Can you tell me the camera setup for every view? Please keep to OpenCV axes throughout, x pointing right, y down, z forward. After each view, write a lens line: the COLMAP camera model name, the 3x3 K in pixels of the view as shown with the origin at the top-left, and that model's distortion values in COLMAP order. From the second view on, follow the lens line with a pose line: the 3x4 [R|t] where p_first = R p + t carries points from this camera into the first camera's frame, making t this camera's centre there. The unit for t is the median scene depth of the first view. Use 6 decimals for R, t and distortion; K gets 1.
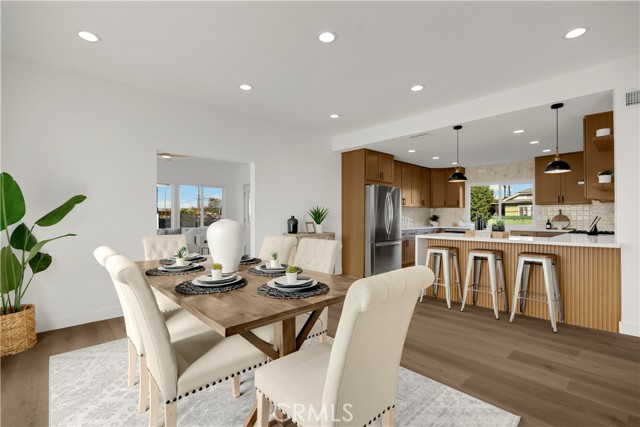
lens RADIAL K [[282.8, 0, 324.0], [0, 282.8, 216.6], [0, 0, 1]] dist [-0.005341, -0.000456]
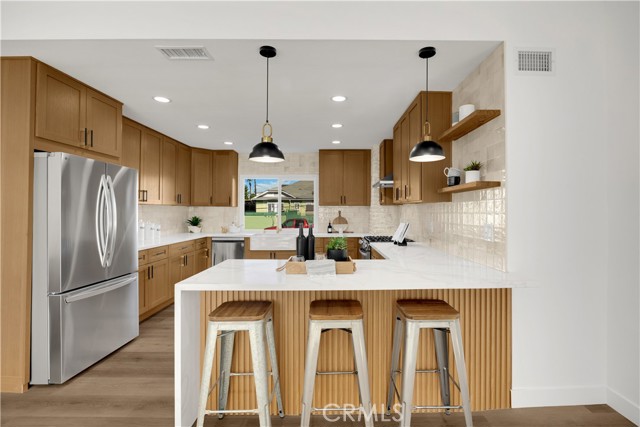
lens RADIAL K [[282.3, 0, 321.9], [0, 282.3, 207.2], [0, 0, 1]] dist [-0.002235, -0.000321]
pose [[0.671110, 0.007207, 0.741323, 0.107867], [0.002908, 0.999919, -0.012353, -0.022950], [-0.741352, 0.010446, 0.671035, 0.374414]]
